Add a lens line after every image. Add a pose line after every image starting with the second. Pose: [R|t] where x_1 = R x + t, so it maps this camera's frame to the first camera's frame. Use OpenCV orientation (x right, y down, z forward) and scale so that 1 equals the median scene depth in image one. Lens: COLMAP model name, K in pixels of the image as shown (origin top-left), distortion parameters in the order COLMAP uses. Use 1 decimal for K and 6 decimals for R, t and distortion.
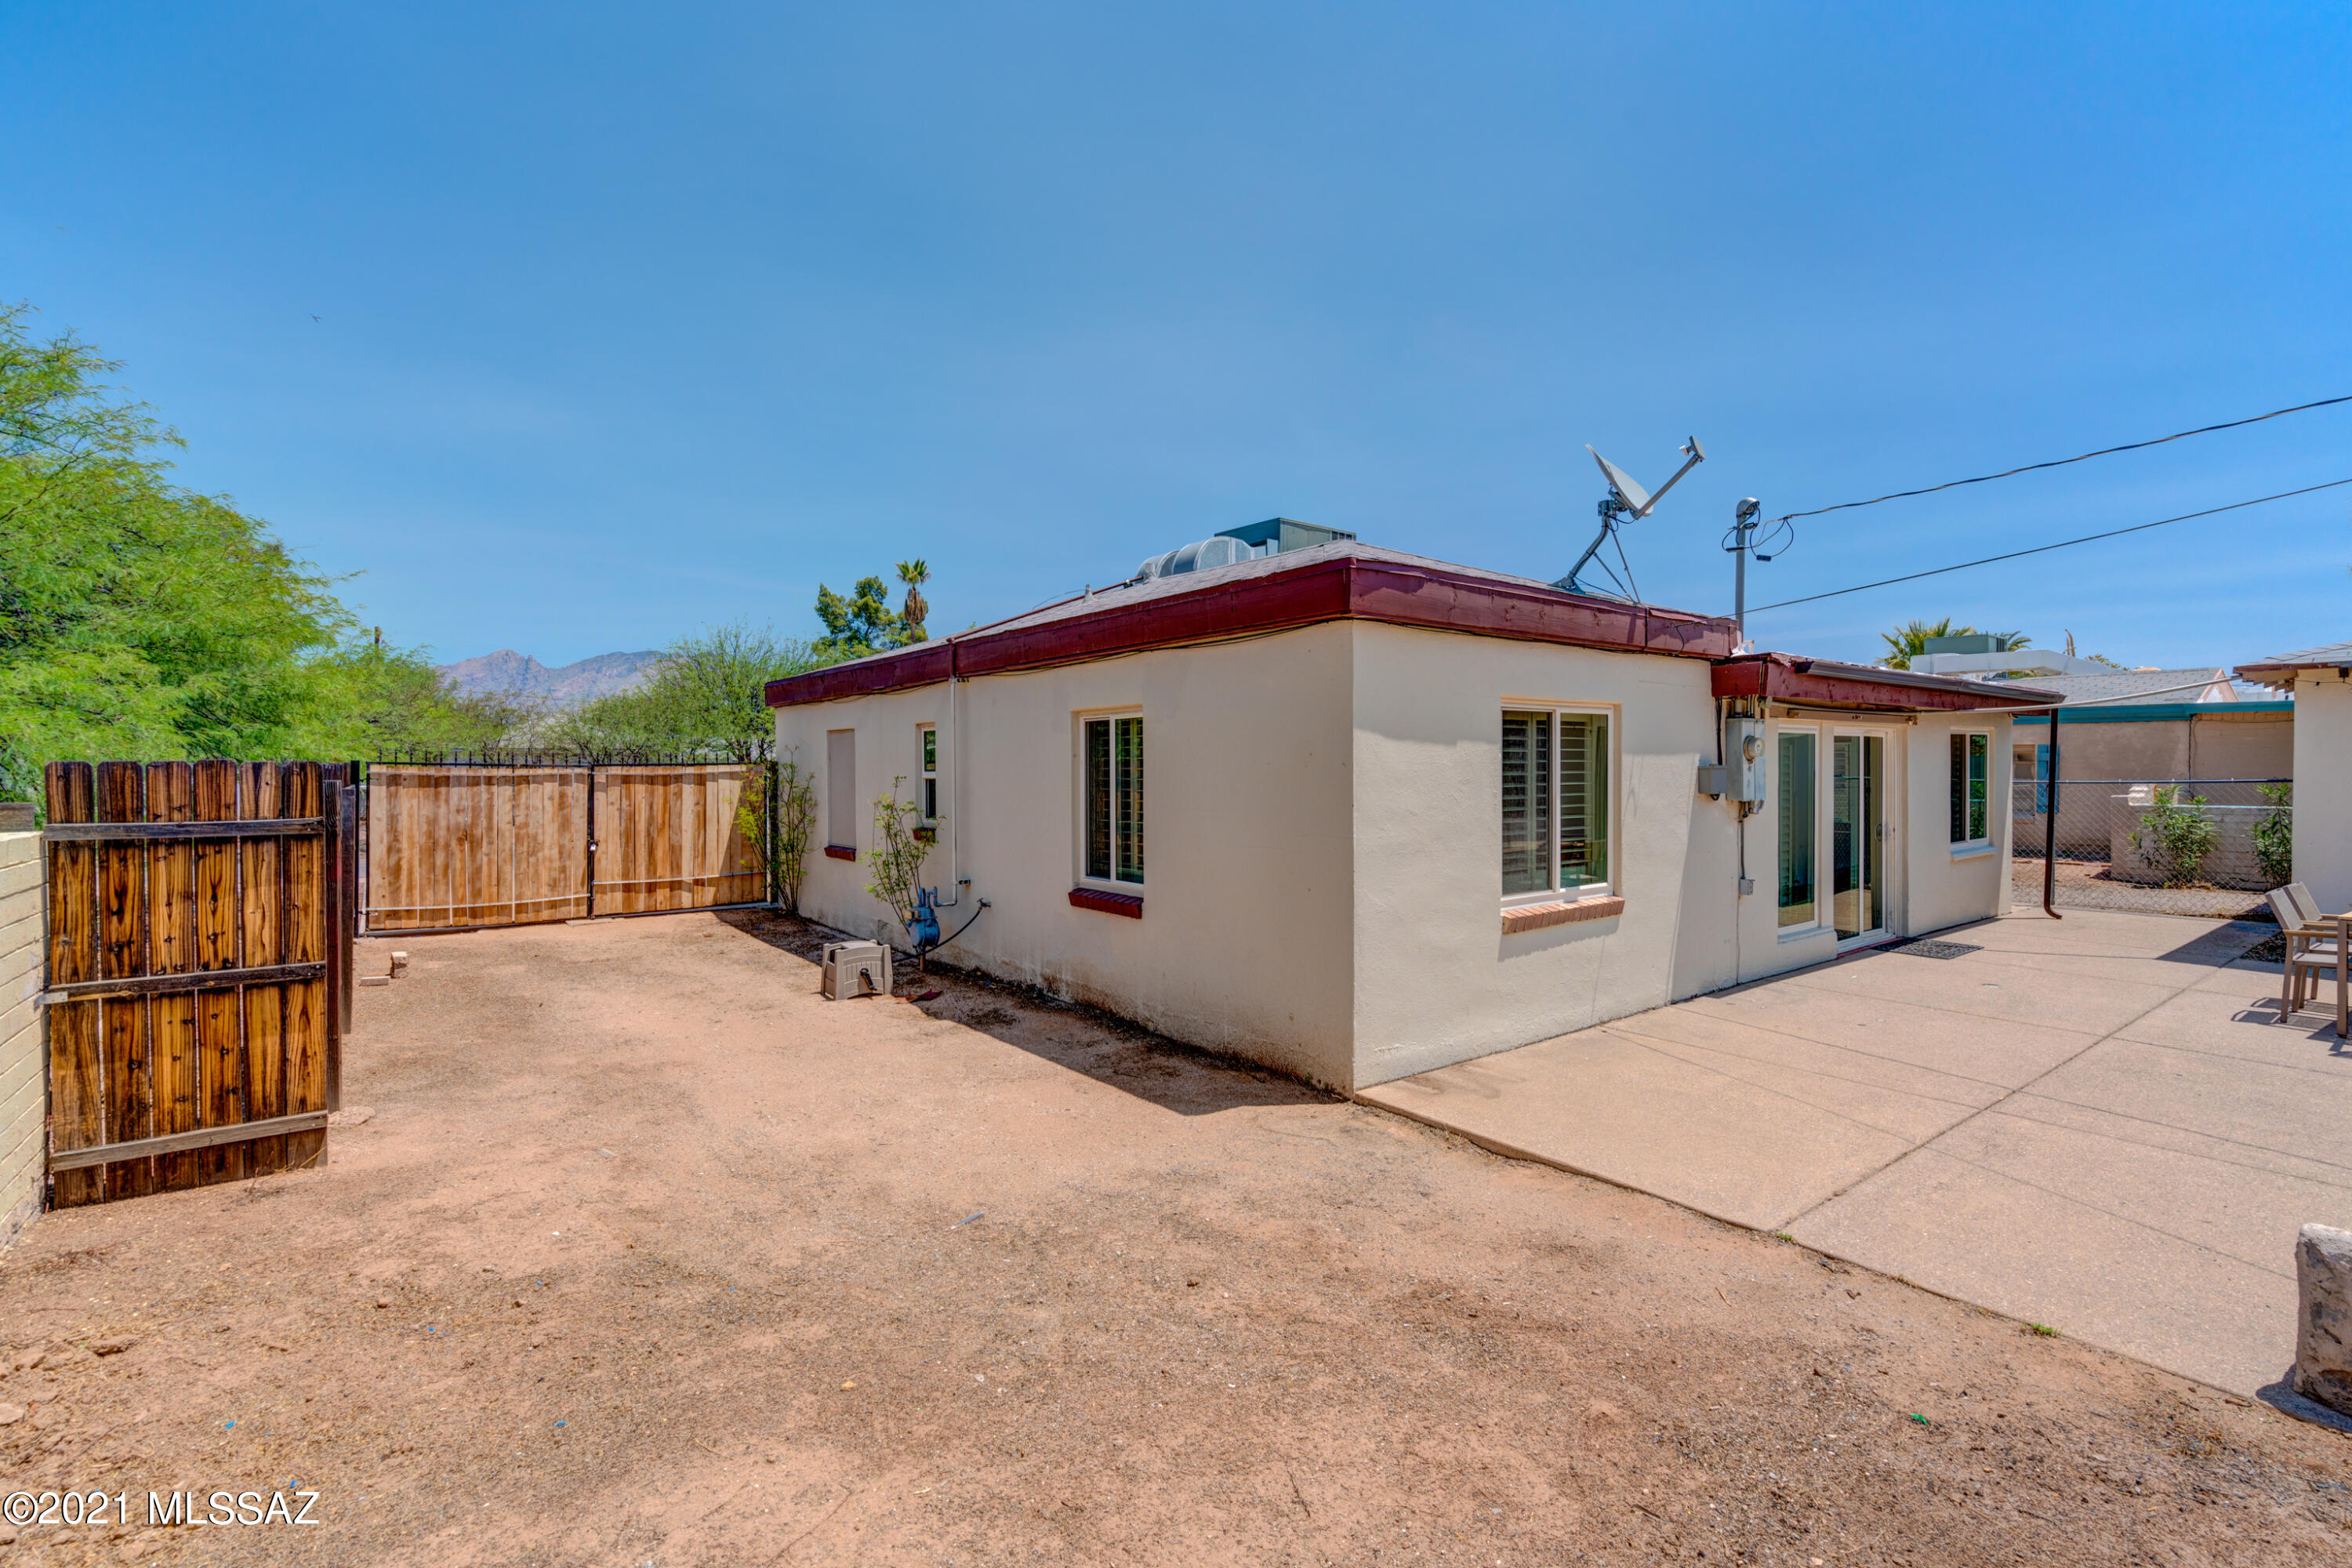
lens RADIAL K [[1066.9, 0, 1184.4], [0, 1066.9, 769.3], [0, 0, 1]] dist [-0.007358, 0.002652]
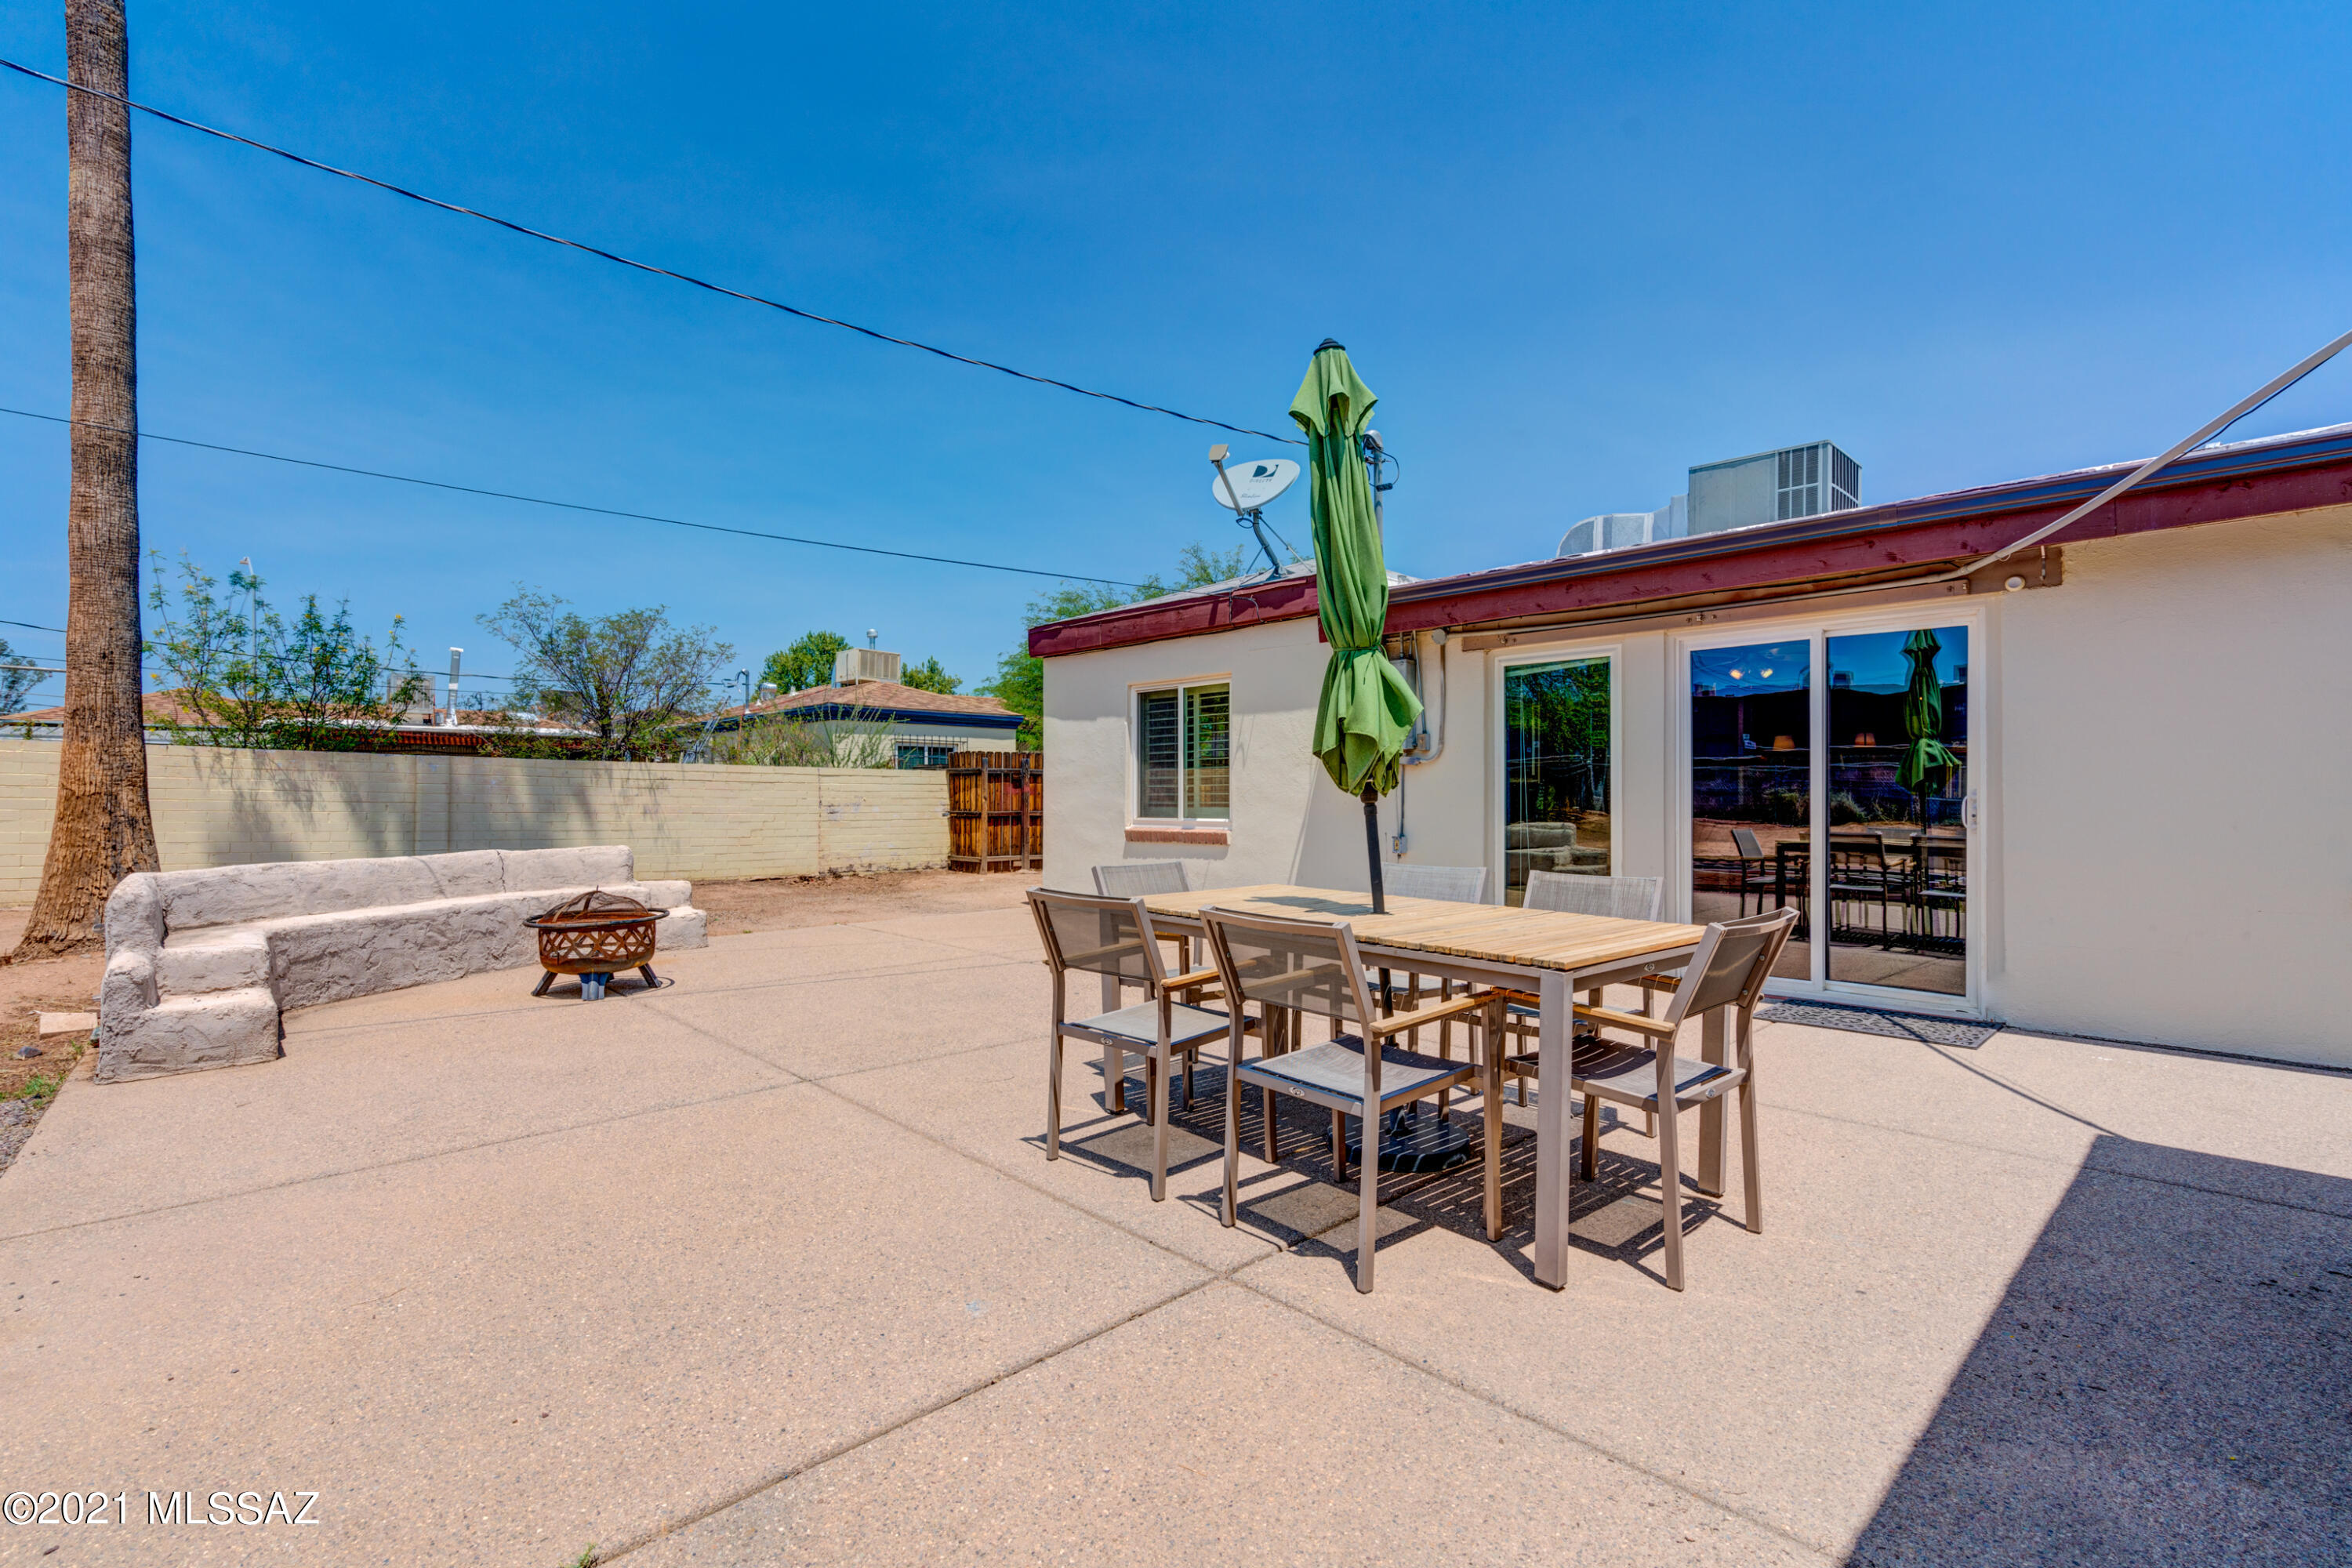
lens RADIAL K [[1066.9, 0, 1173.3], [0, 1066.9, 787.3], [0, 0, 1]] dist [-0.007358, 0.002652]
pose [[0.109263, 0.001128, -0.994012, 1.815708], [0.001723, 0.999998, 0.001324, 0.075931], [0.994011, -0.001857, 0.109260, 0.896564]]
